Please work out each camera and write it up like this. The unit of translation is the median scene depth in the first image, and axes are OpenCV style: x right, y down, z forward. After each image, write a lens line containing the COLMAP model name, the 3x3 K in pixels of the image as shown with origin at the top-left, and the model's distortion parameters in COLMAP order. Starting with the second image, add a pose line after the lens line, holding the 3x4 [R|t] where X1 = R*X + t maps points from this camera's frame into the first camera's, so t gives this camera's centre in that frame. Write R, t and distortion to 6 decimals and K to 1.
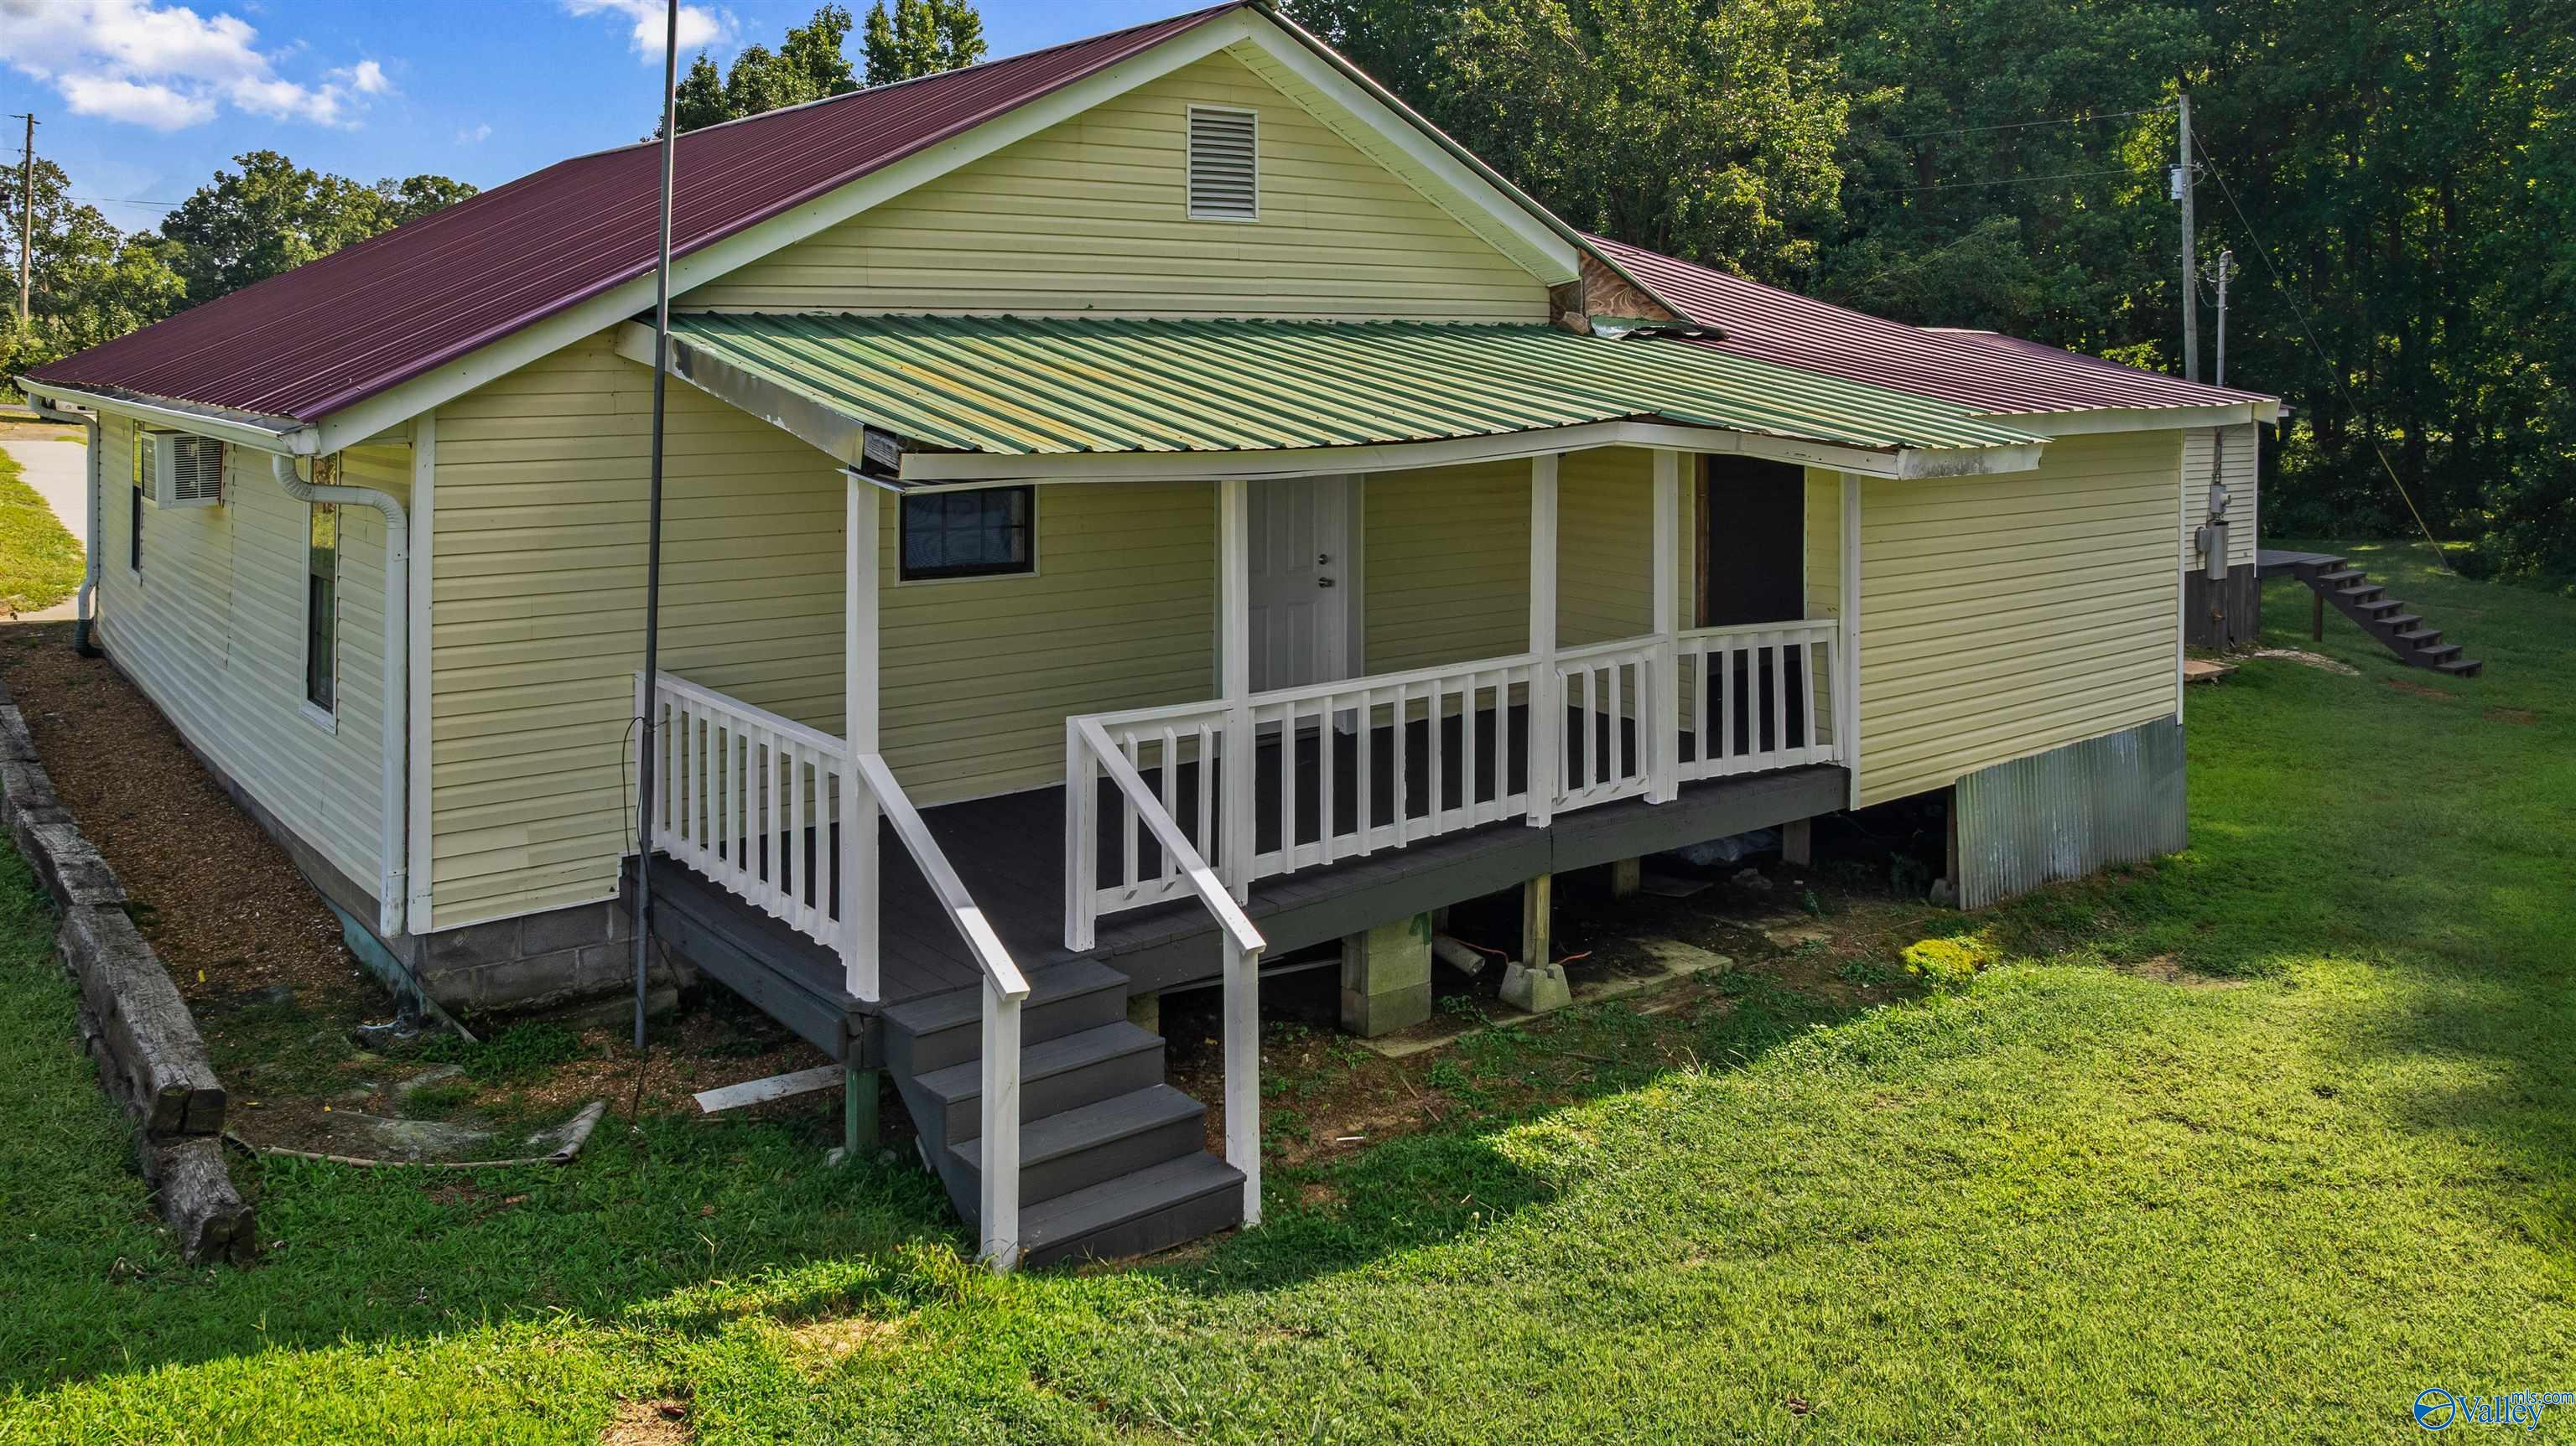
lens RADIAL K [[1848.6, 0, 1288.0], [0, 1848.6, 723.0], [0, 0, 1]] dist [-0.010777, 0.000215]
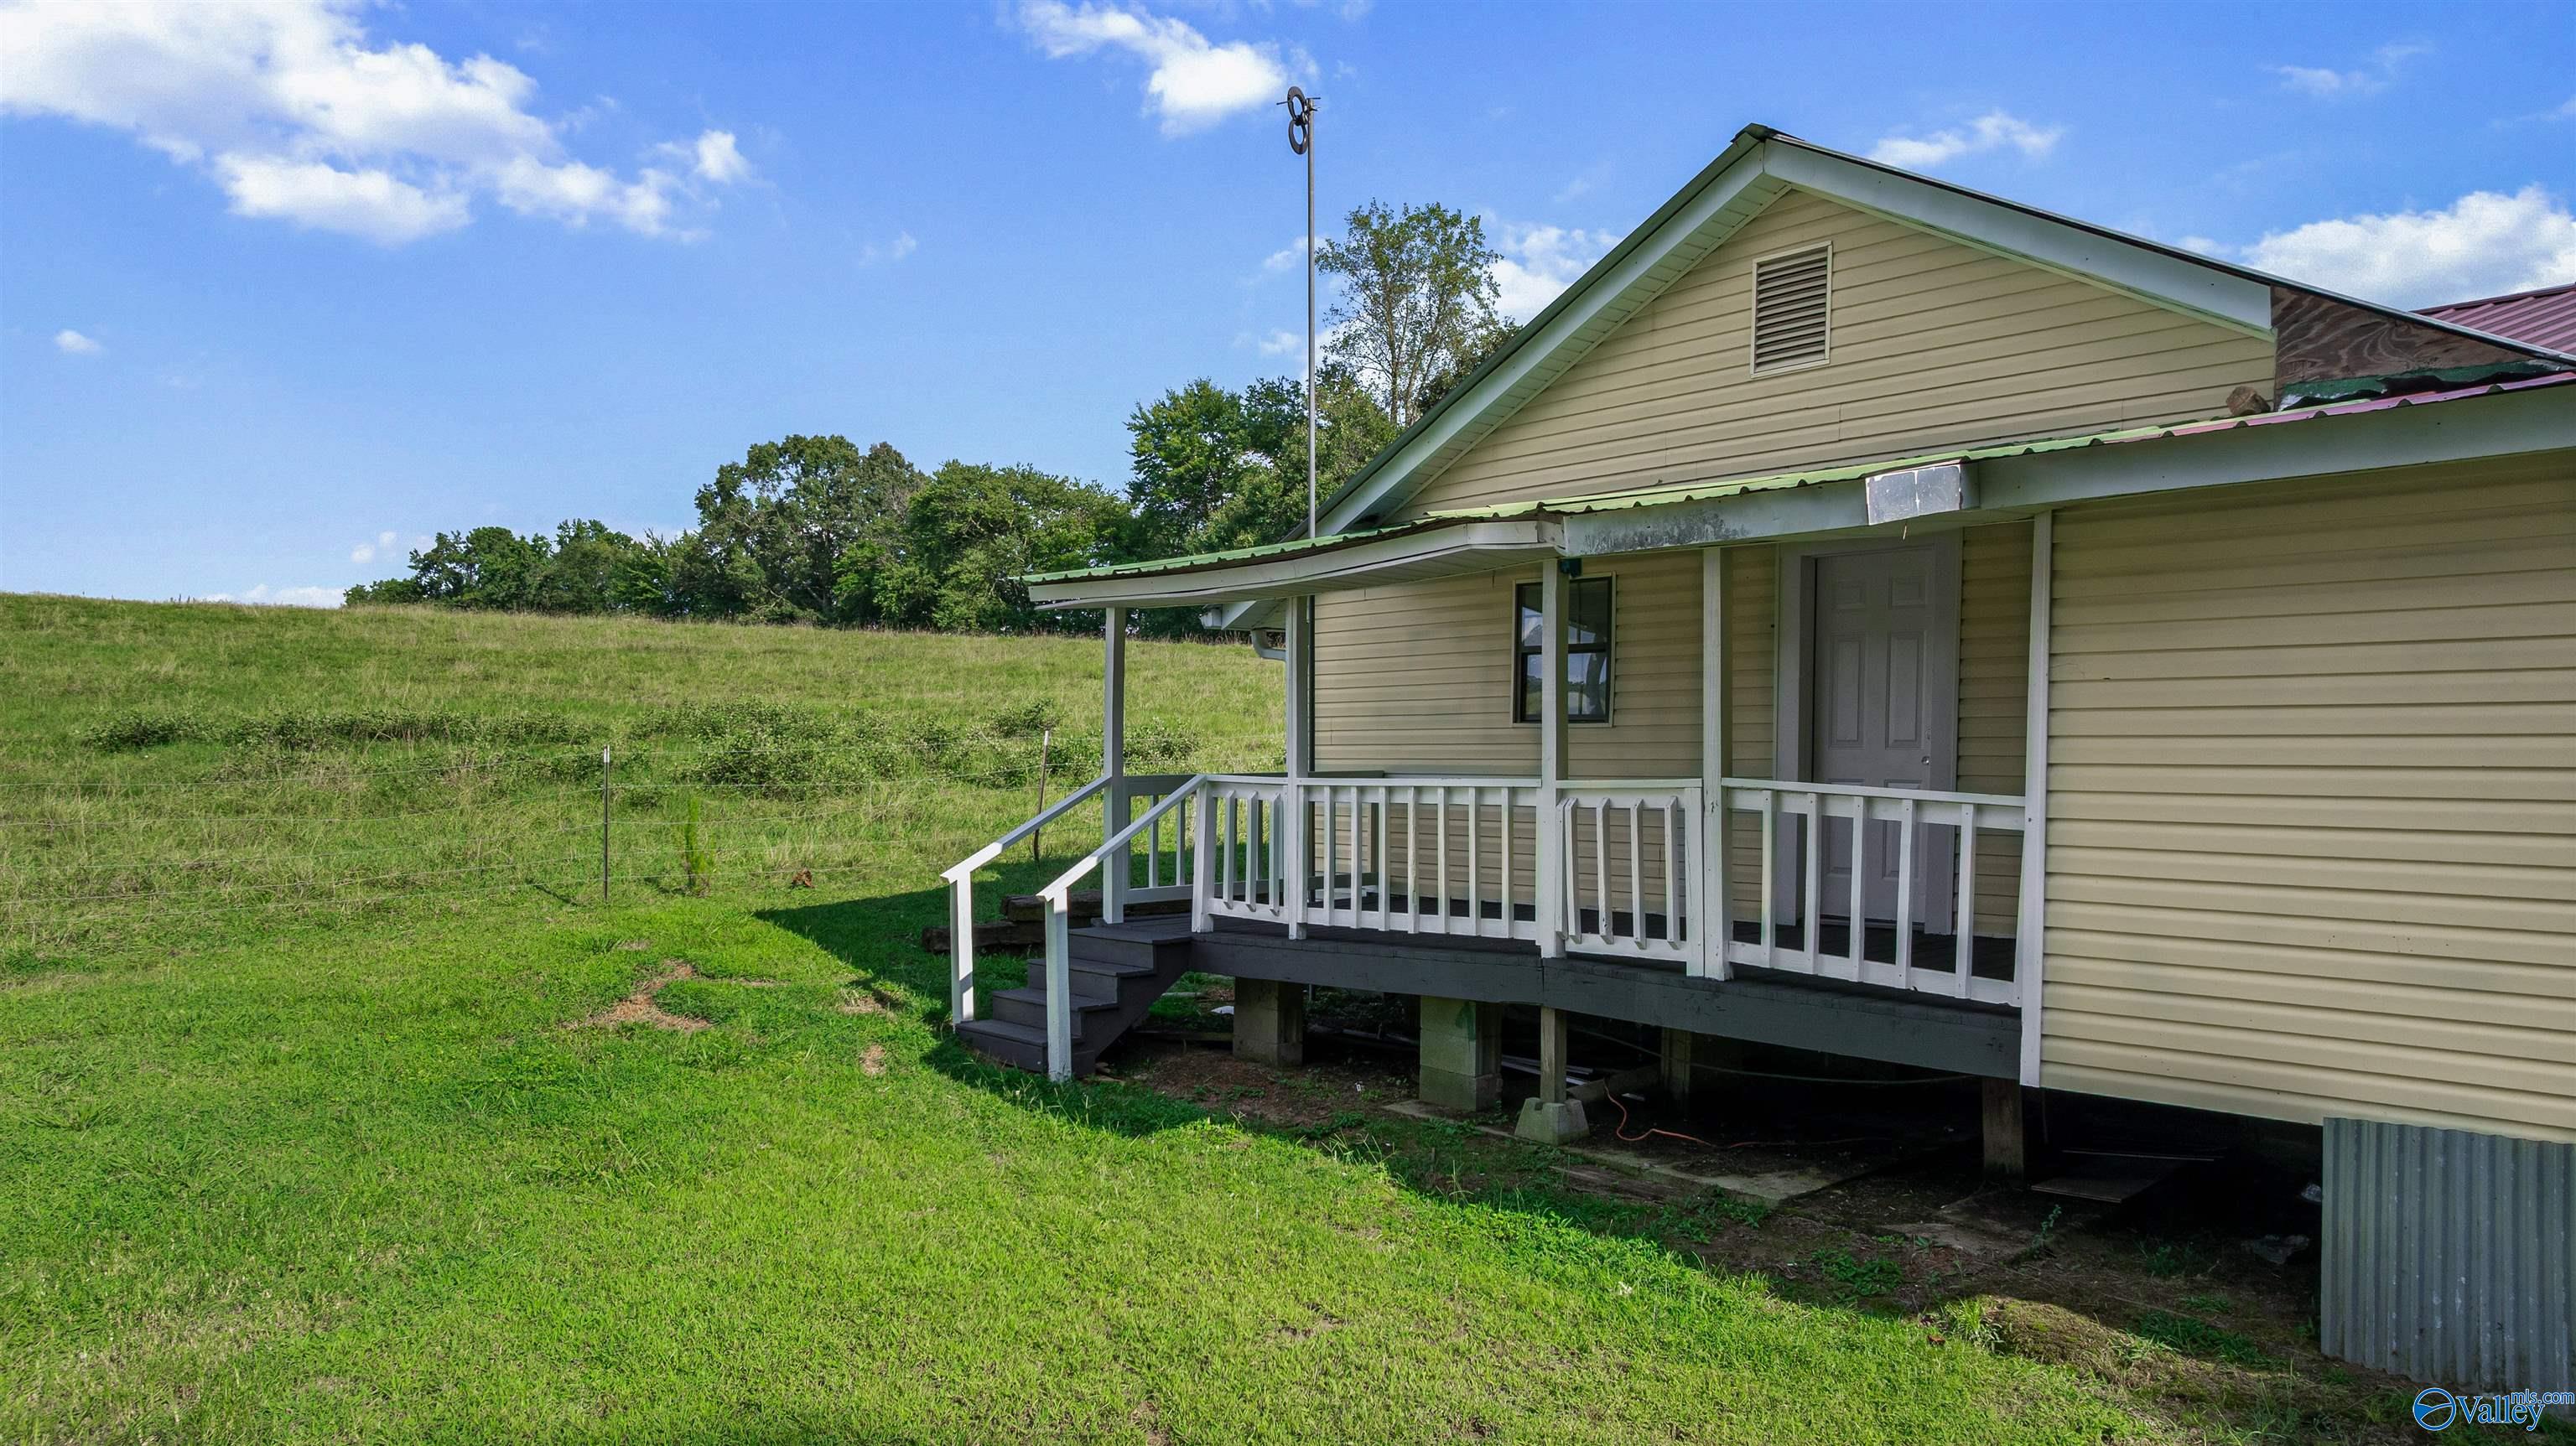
lens RADIAL K [[1848.6, 0, 1288.0], [0, 1848.6, 723.0], [0, 0, 1]] dist [-0.010777, 0.000215]
pose [[0.088990, 0.049275, -0.994813, 1.032228], [-0.123803, 0.991577, 0.038040, -0.084622], [0.988308, 0.119775, 0.094341, 0.699197]]
